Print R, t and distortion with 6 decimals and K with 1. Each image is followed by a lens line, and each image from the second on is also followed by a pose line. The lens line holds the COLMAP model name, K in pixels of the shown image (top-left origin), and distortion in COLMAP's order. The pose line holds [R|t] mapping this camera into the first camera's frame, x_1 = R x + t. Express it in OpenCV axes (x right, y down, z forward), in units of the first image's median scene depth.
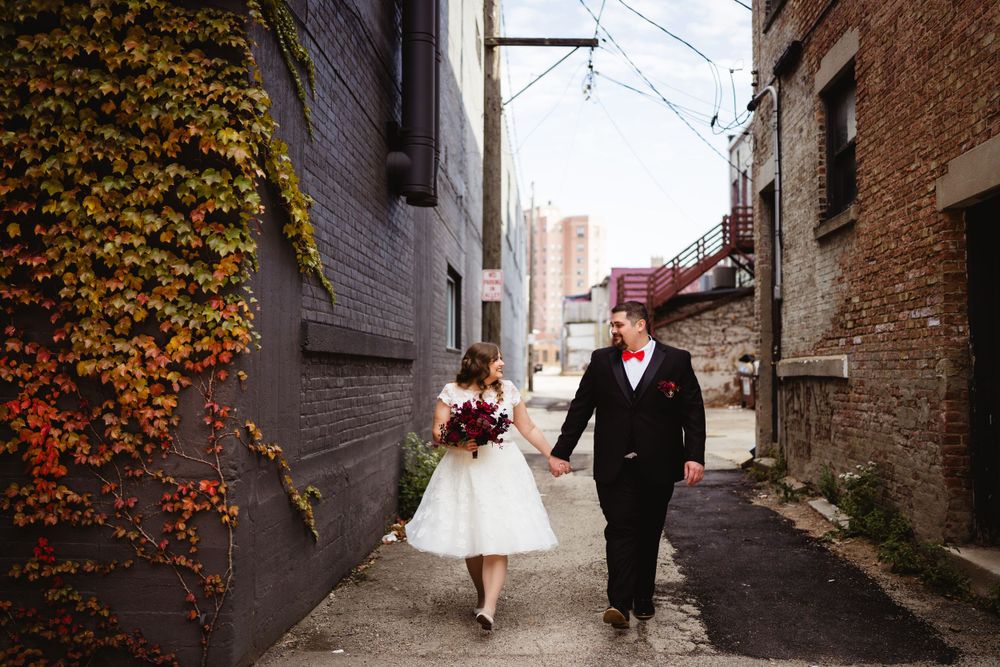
lens RADIAL K [[962.3, 0, 500.4], [0, 962.3, 333.6], [0, 0, 1]] dist [-0.005909, 0.000000]
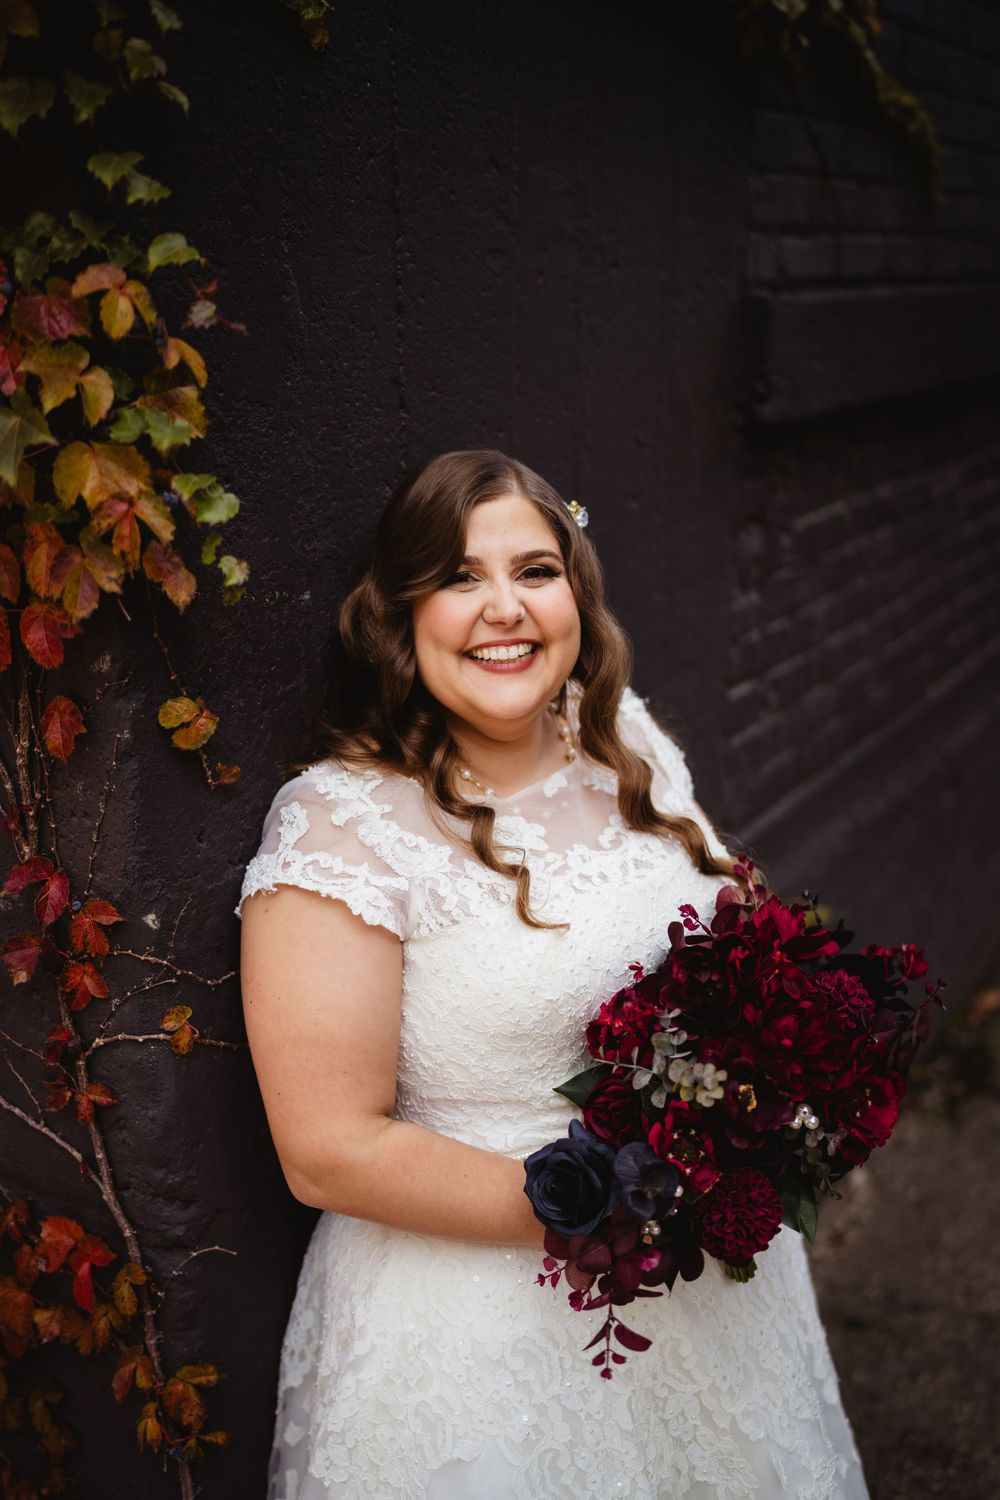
lens RADIAL K [[1443.4, 0, 499.4], [0, 1443.4, 752.2], [0, 0, 1]] dist [-0.005909, 0.000000]
pose [[0.869998, 0.146999, -0.470632, -0.102129], [0.028954, 0.937643, 0.346391, -0.038051], [0.492204, -0.314986, 0.811492, 0.827845]]
